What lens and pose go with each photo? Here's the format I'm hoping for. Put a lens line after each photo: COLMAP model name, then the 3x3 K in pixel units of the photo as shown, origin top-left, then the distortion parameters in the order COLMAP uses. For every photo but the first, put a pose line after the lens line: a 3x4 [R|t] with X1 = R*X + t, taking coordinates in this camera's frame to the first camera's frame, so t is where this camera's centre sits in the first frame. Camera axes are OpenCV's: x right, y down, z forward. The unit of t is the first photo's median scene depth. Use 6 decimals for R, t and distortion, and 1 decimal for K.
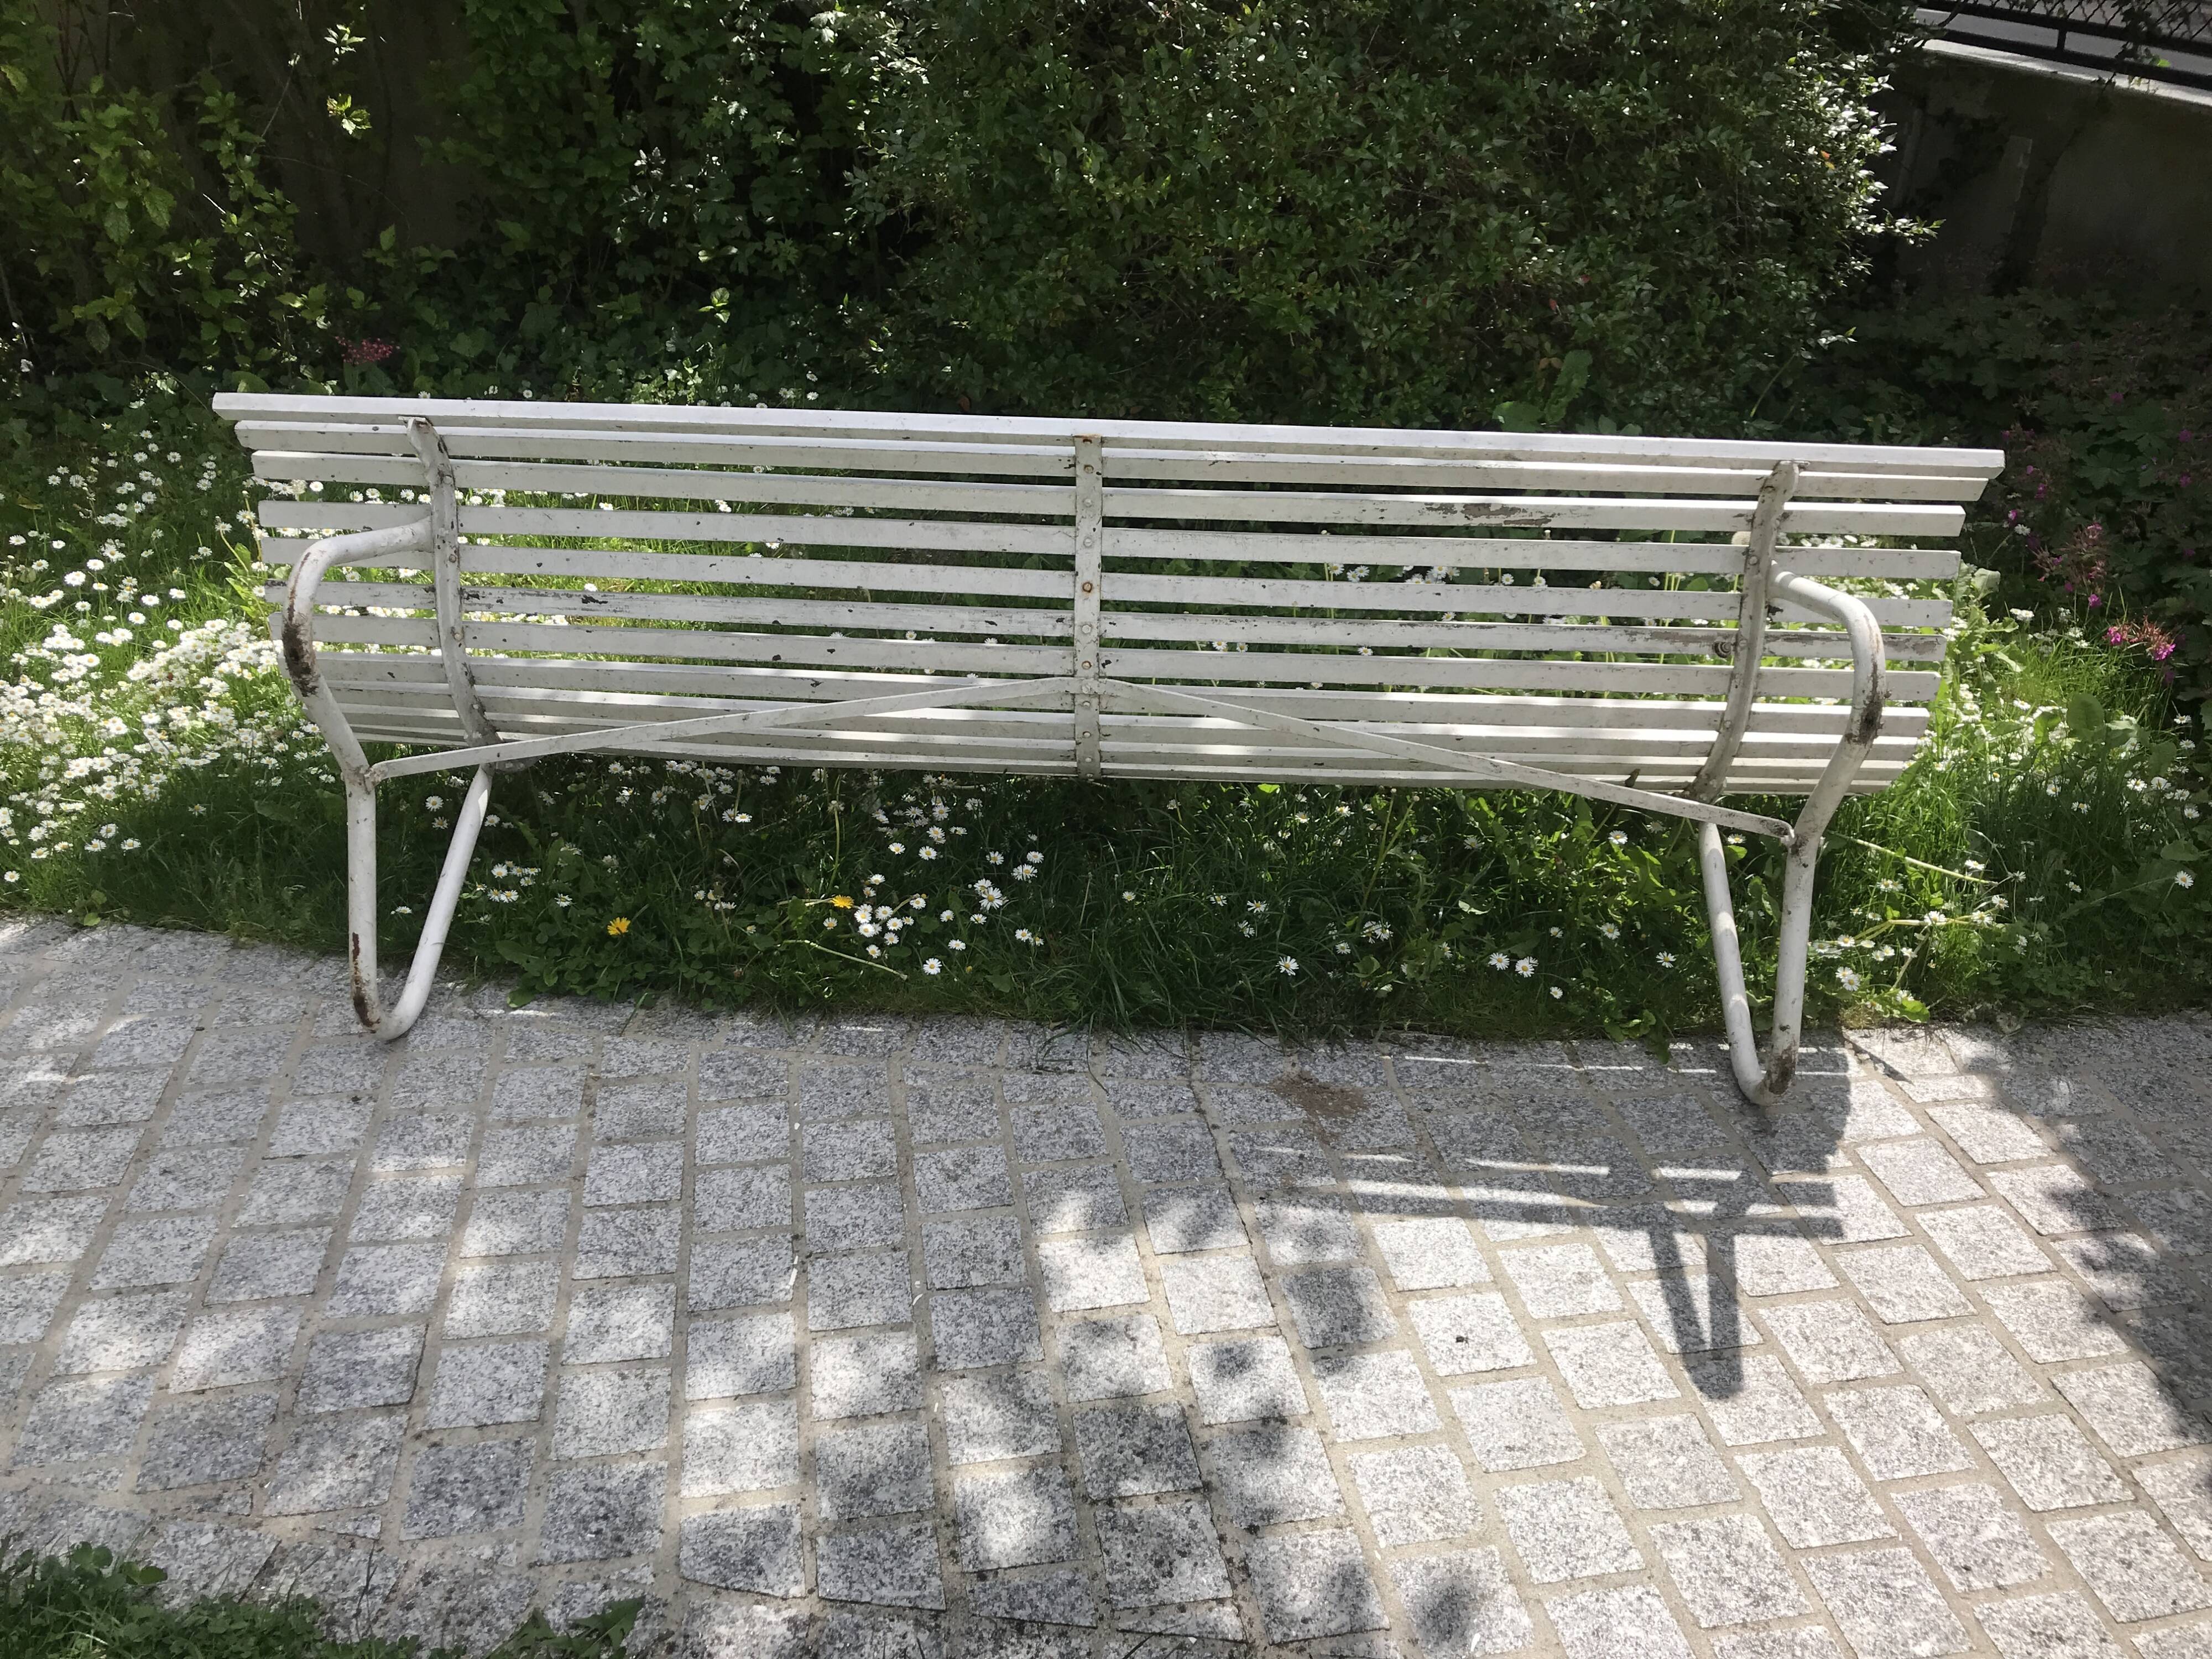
lens RADIAL K [[1812.2, 0, 1104.4], [0, 1812.2, 819.5], [0, 0, 1]] dist [0.018337, -0.002807]
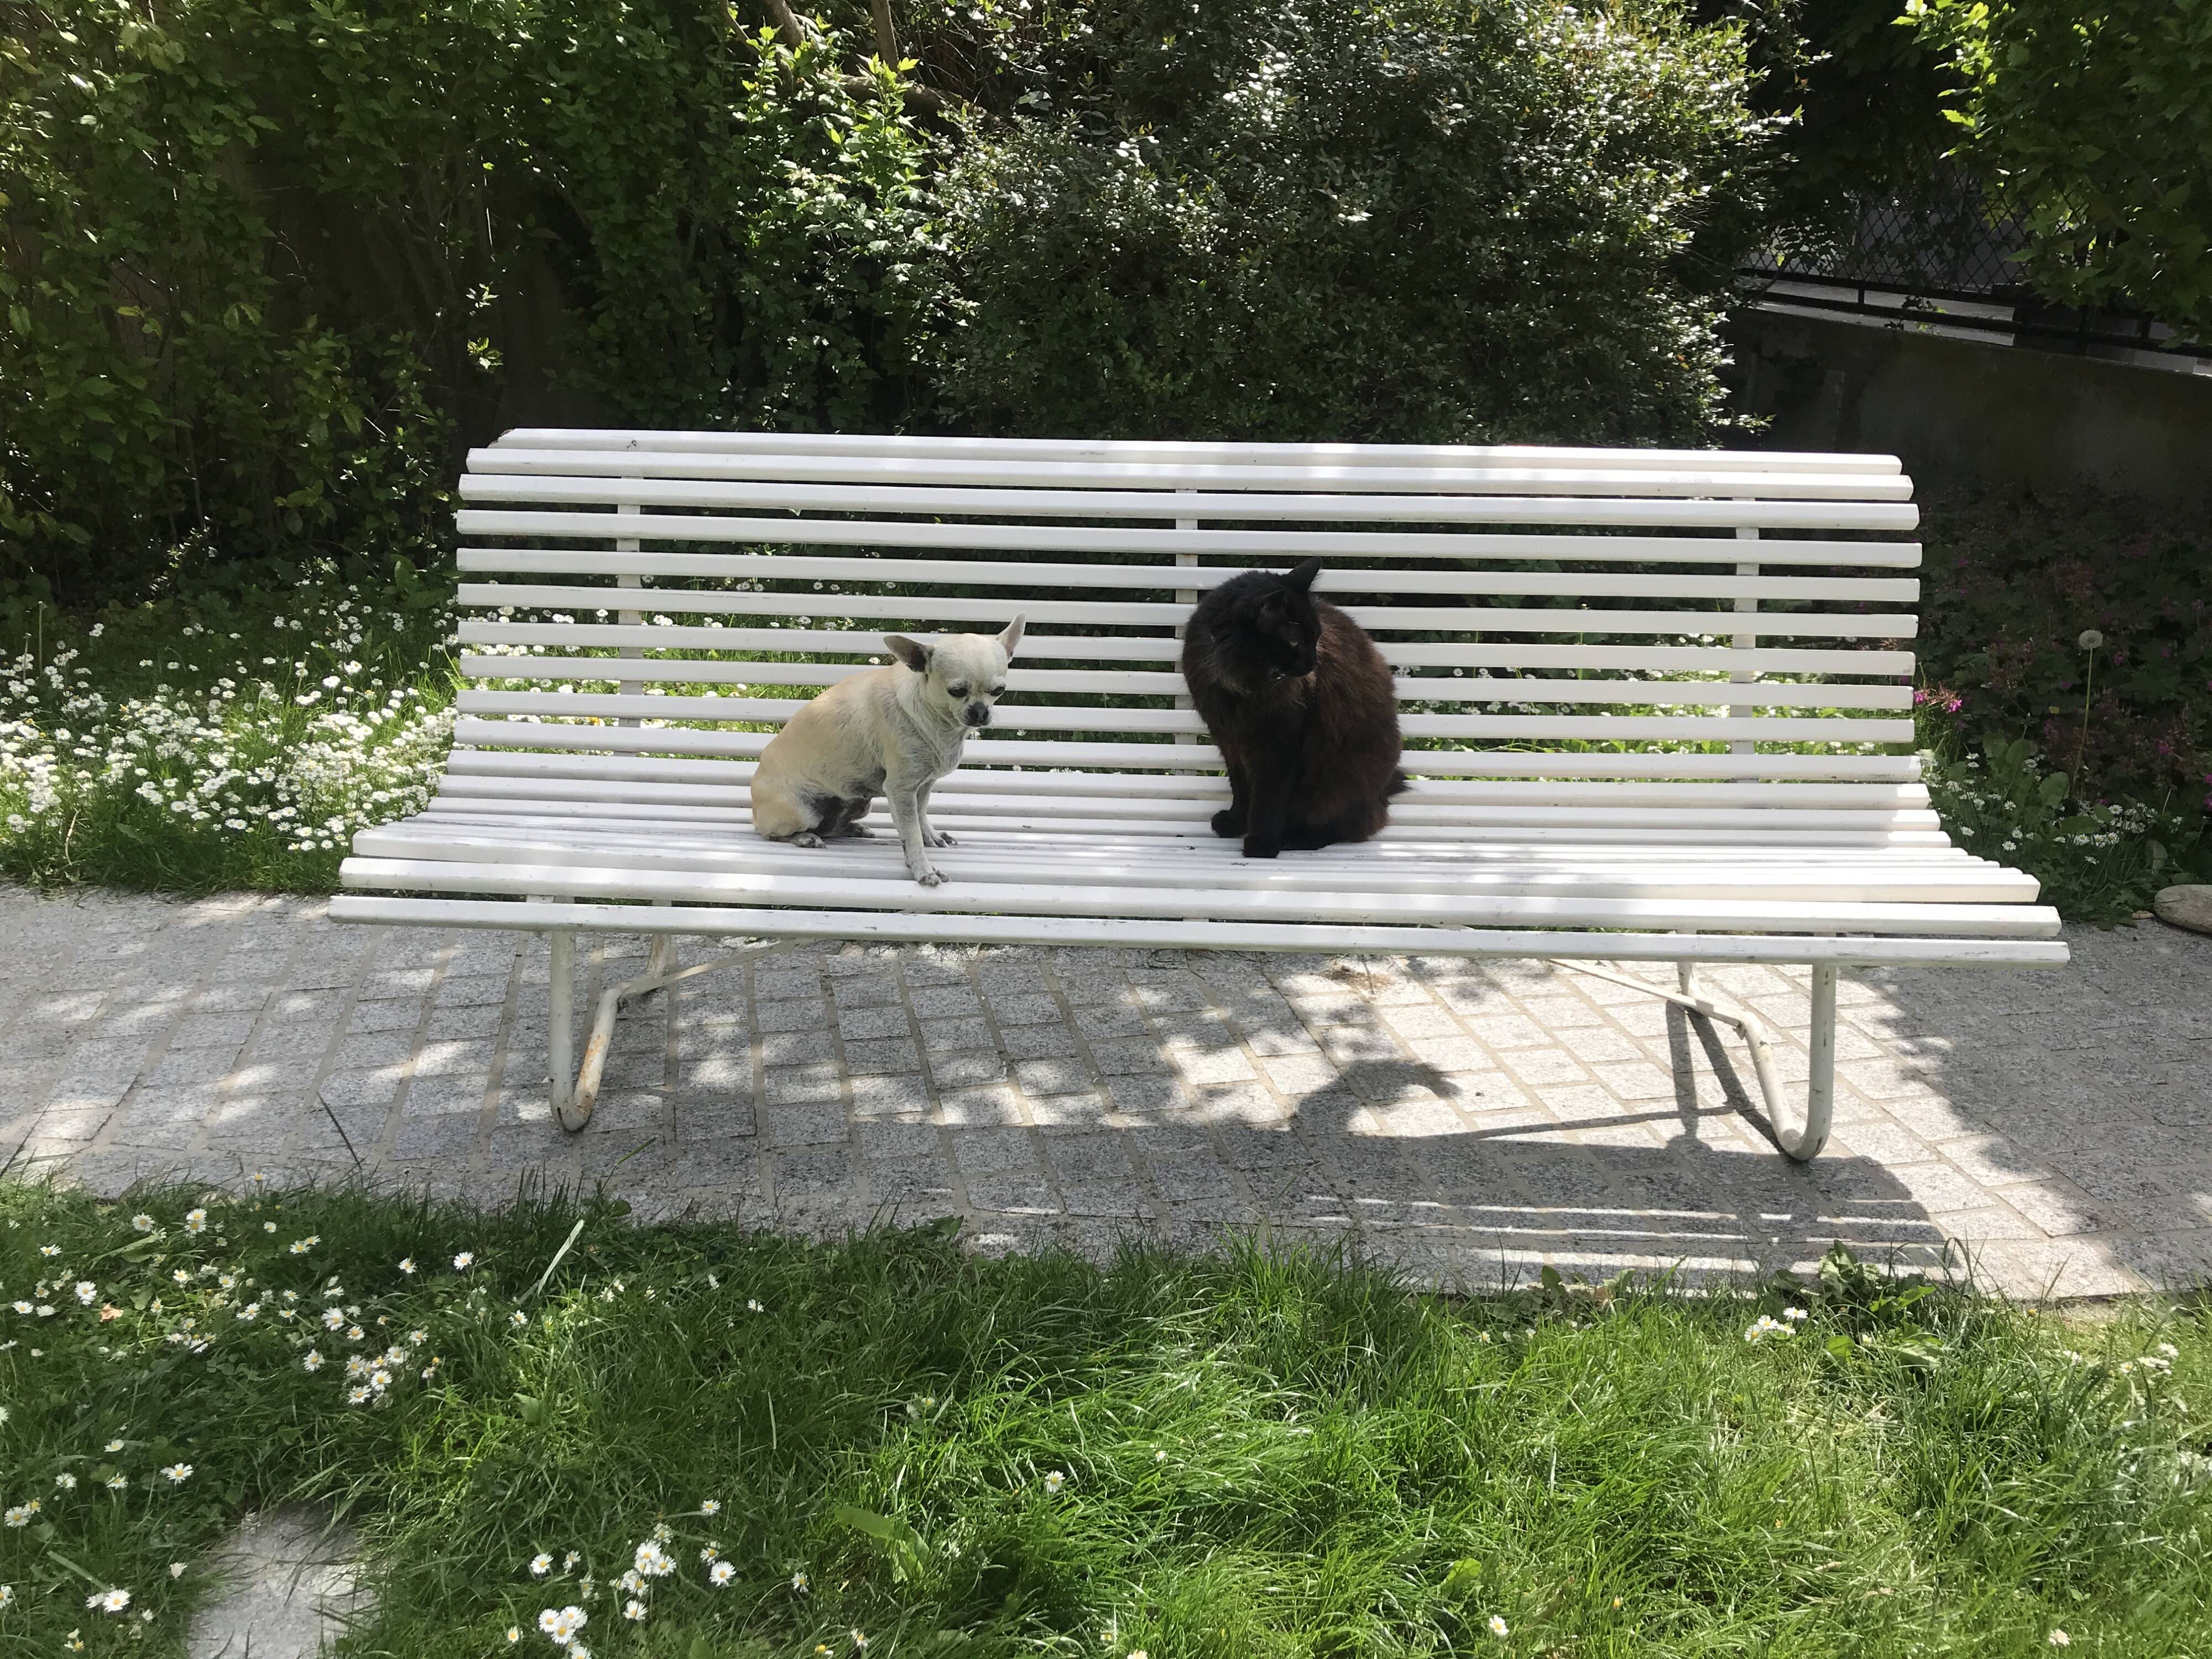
lens RADIAL K [[1818.0, 0, 1106.0], [0, 1818.0, 829.5], [0, 0, 1]] dist [0.010012, 0.006471]
pose [[0.998716, -0.015671, 0.048166, -0.092385], [0.022488, 0.989260, -0.144429, 0.158476], [-0.045386, 0.145326, 0.988342, -0.244661]]
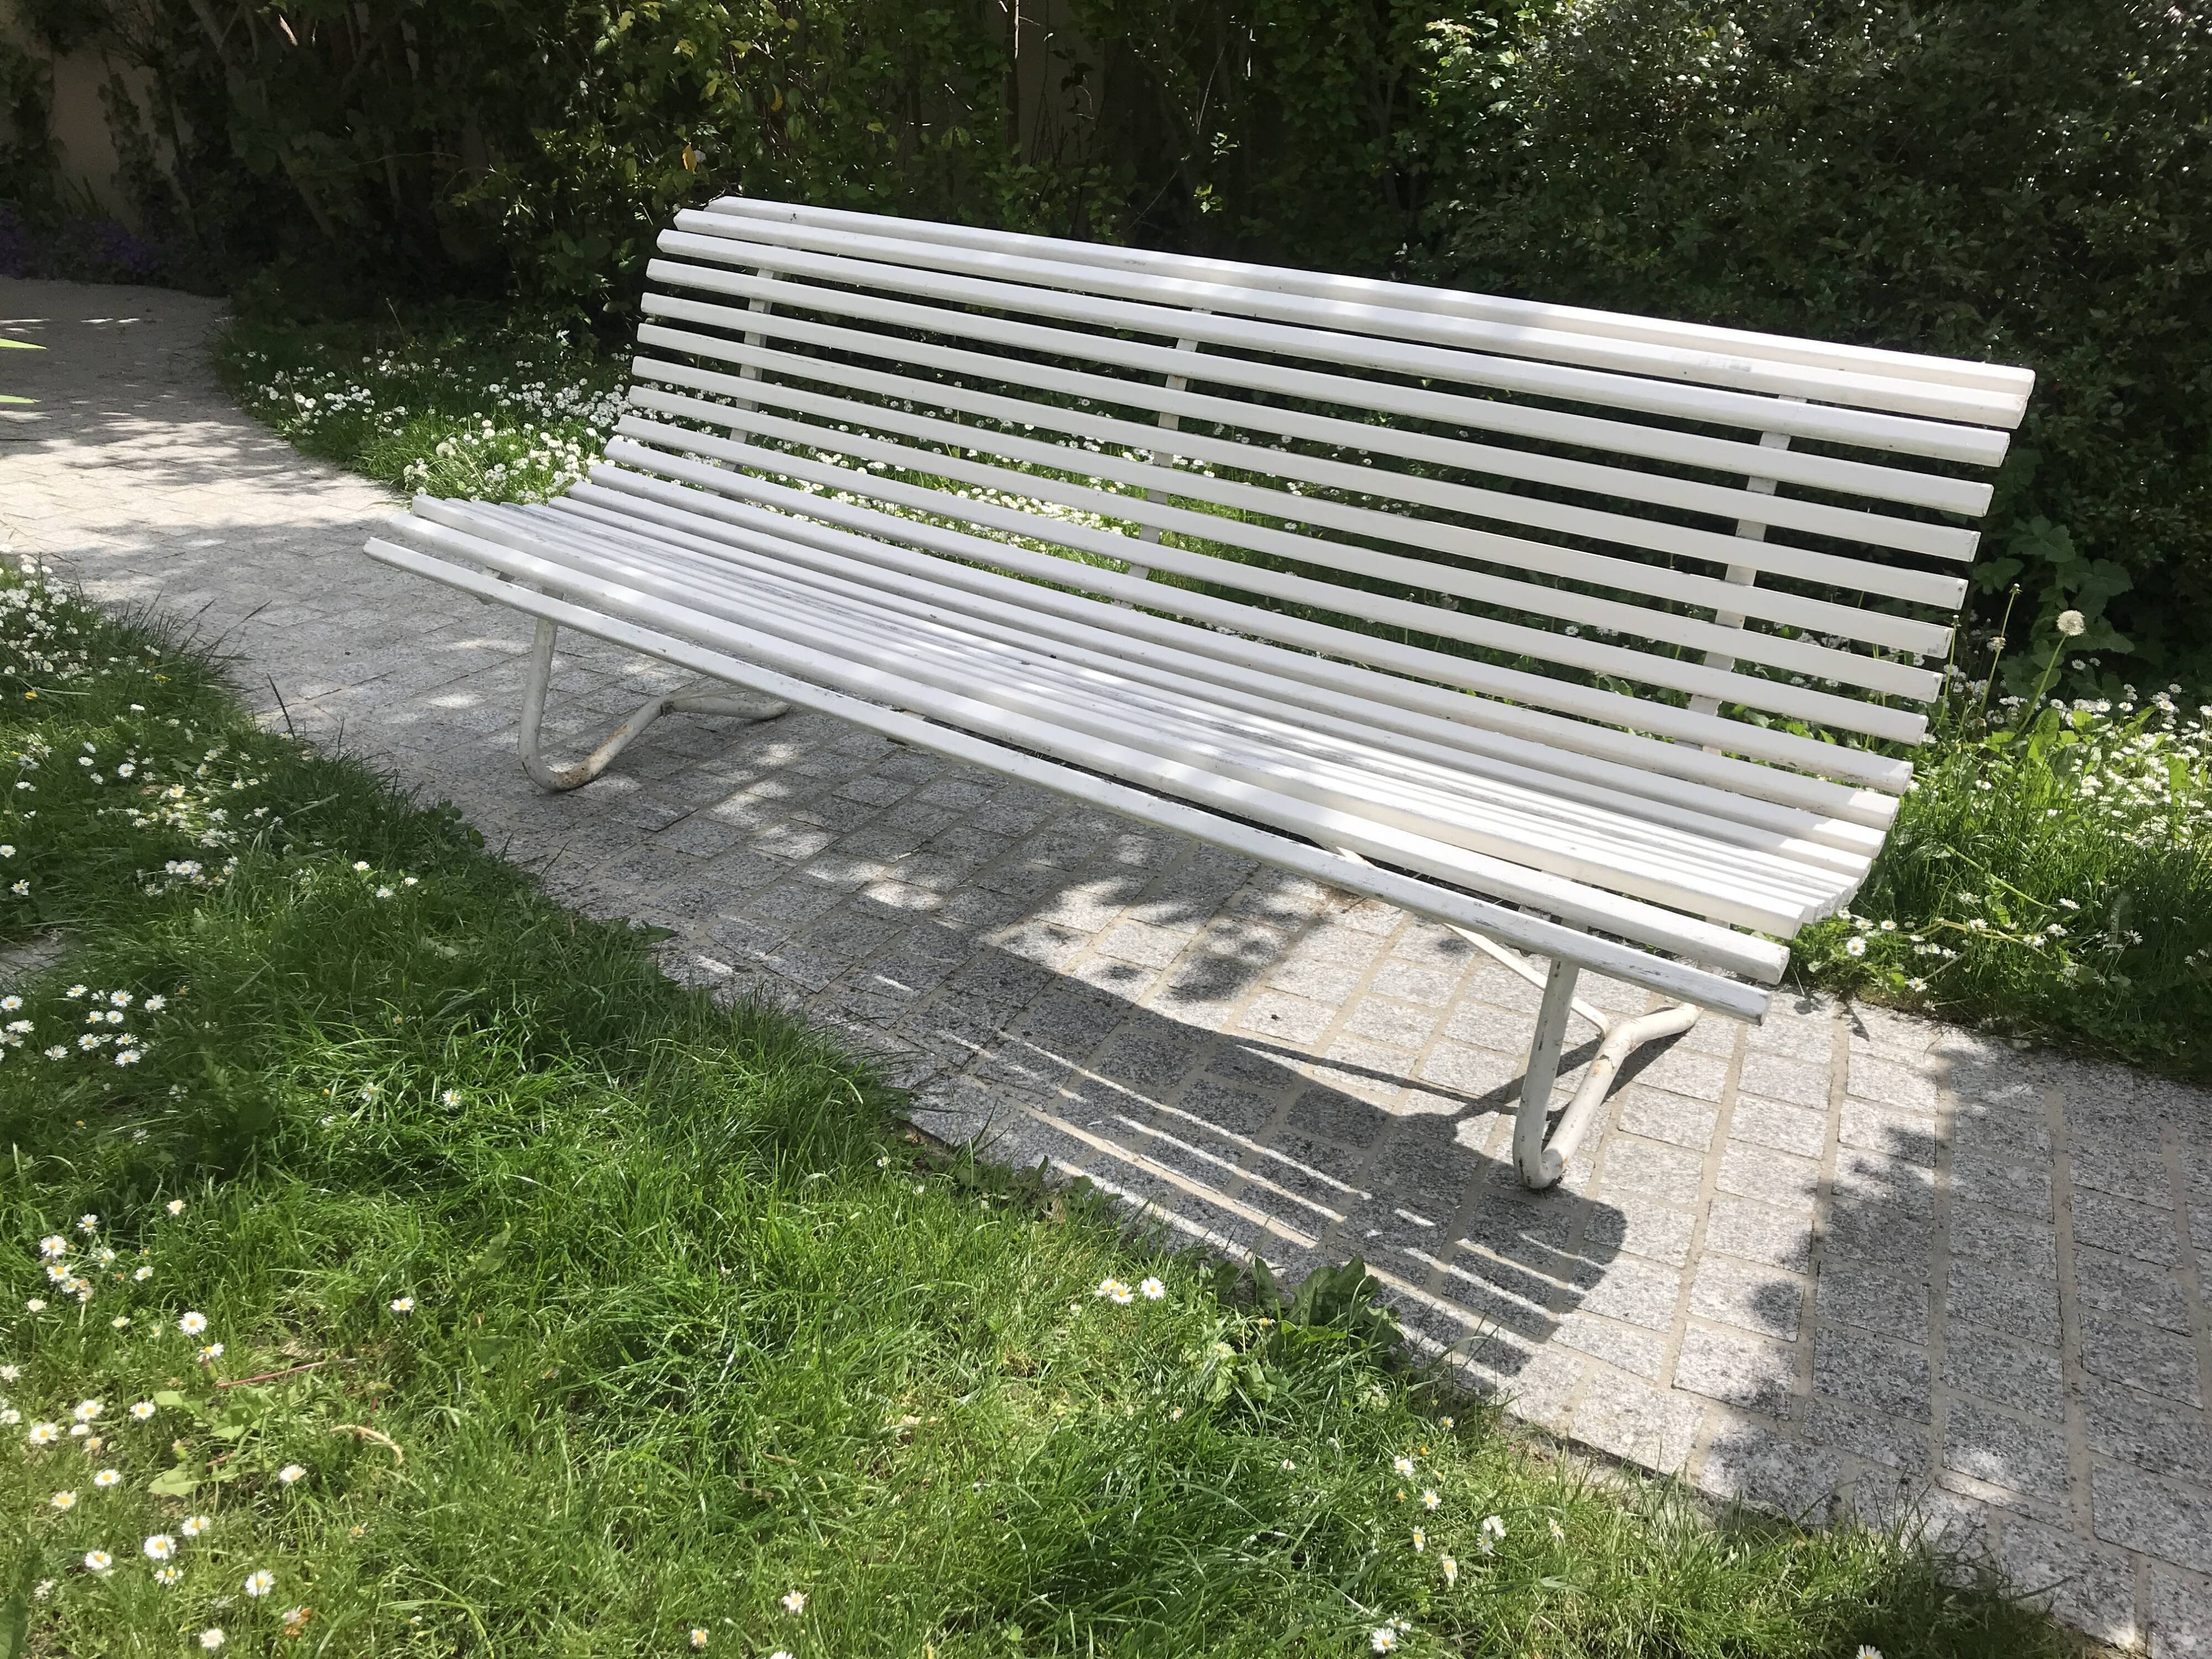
lens RADIAL K [[1818.0, 0, 1106.0], [0, 1818.0, 829.5], [0, 0, 1]] dist [0.010012, 0.006471]
pose [[0.829952, 0.248874, -0.499240, 0.396945], [-0.299230, 0.953929, -0.021910, 0.126184], [0.470787, 0.167572, 0.866187, -0.106476]]
